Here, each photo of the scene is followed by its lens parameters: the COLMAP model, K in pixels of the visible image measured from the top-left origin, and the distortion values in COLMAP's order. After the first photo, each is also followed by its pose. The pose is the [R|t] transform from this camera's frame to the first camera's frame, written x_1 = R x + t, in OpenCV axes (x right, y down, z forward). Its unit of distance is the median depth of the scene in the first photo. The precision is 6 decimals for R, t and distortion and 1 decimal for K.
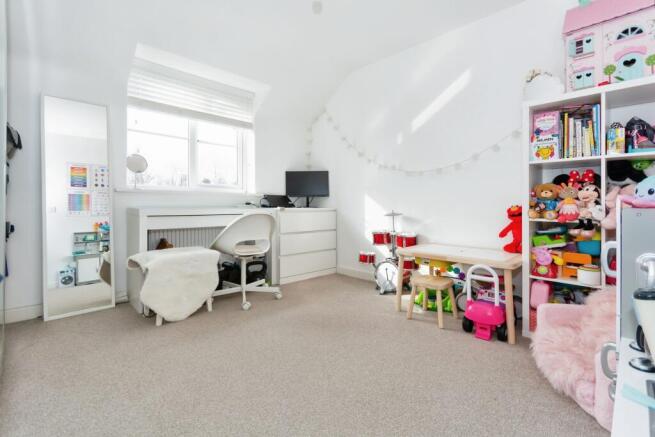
lens RADIAL K [[291.7, 0, 326.2], [0, 291.7, 204.2], [0, 0, 1]] dist [0.000036, -0.000036]
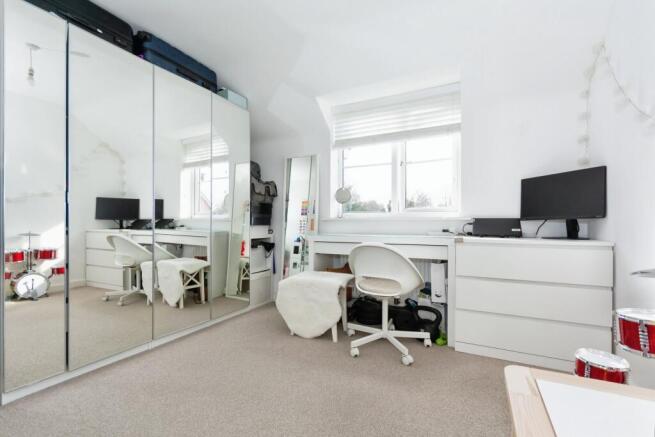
lens RADIAL K [[299.6, 0, 326.0], [0, 299.6, 225.0], [0, 0, 1]] dist [0.000139, -0.000010]
pose [[0.315574, -0.006724, -0.948877, 0.382412], [-0.004461, 0.999953, -0.008569, -0.009186], [0.948890, 0.006937, 0.315529, 0.457631]]
